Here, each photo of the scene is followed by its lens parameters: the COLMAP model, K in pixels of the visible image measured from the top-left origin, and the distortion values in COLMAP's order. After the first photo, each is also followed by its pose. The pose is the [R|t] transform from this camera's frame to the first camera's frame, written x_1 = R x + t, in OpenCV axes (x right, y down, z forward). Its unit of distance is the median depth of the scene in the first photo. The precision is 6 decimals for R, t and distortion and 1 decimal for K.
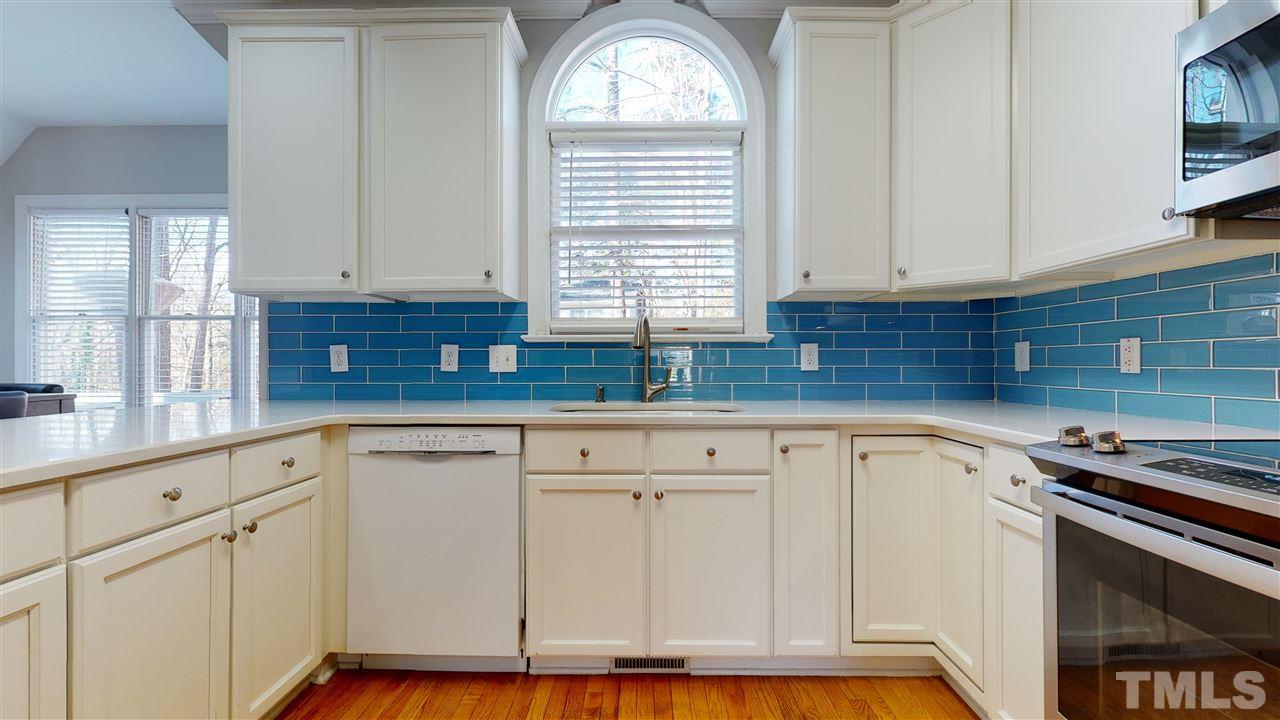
lens RADIAL K [[535.1, 0, 643.7], [0, 535.1, 361.4], [0, 0, 1]] dist [-0.001304, 0.000148]
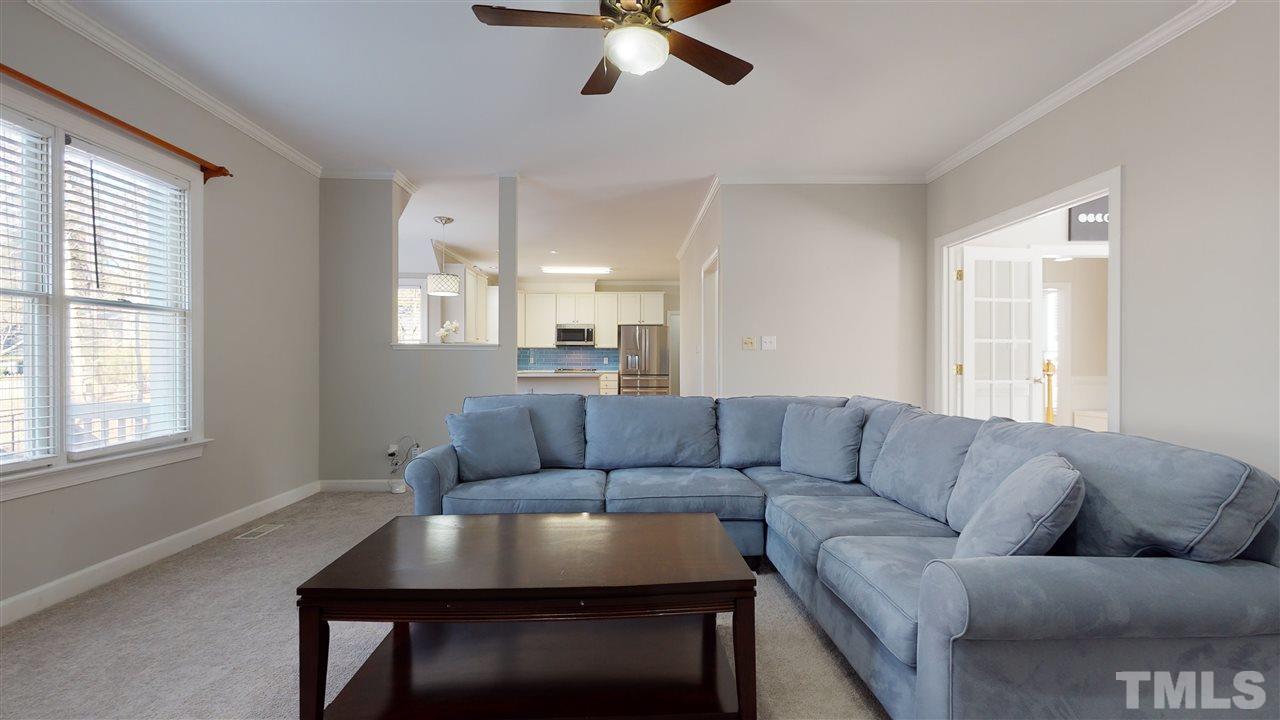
lens RADIAL K [[535.1, 0, 643.7], [0, 535.1, 361.4], [0, 0, 1]] dist [-0.001304, 0.000148]
pose [[-0.031766, -0.002634, 0.999492, -3.823639], [0.004167, 0.999987, 0.002768, -0.009753], [-0.999487, 0.004253, -0.031755, -0.084773]]
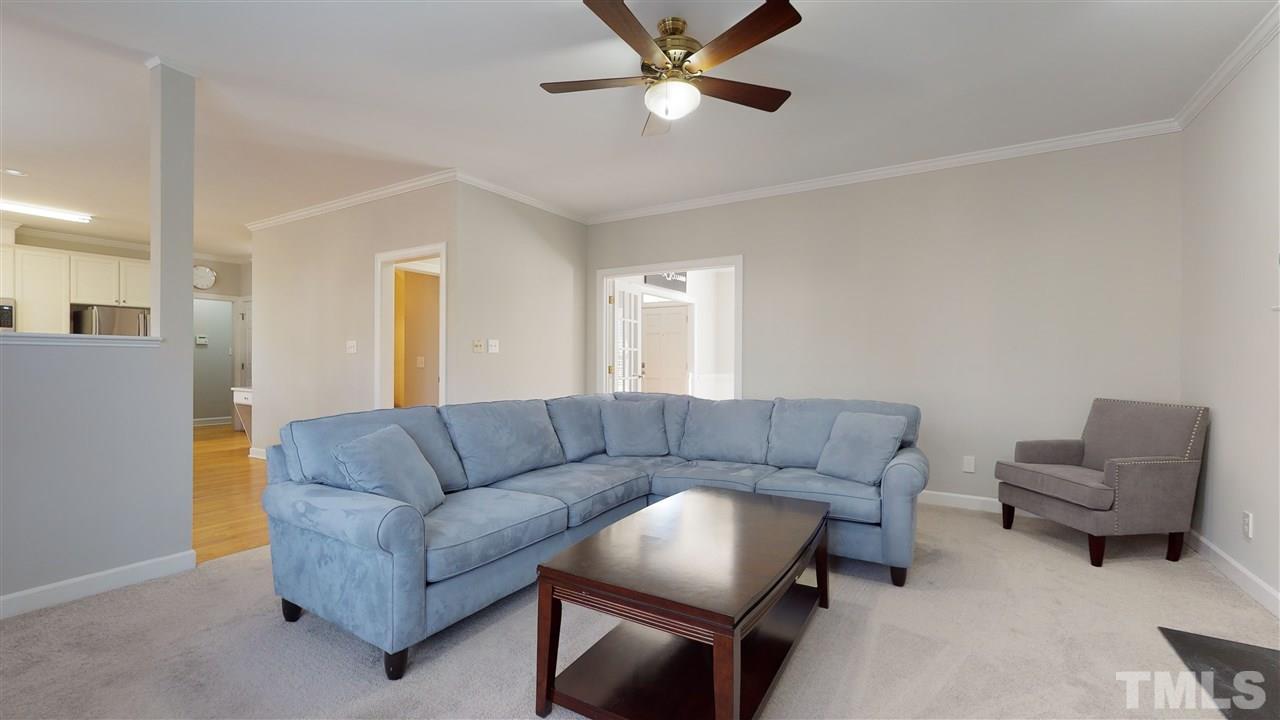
lens RADIAL K [[535.1, 0, 643.7], [0, 535.1, 361.4], [0, 0, 1]] dist [-0.001304, 0.000148]
pose [[-0.862737, -0.006936, 0.505605, -3.398733], [-0.004250, 0.999970, 0.006465, -0.028306], [-0.505635, 0.003429, -0.862741, 0.850729]]
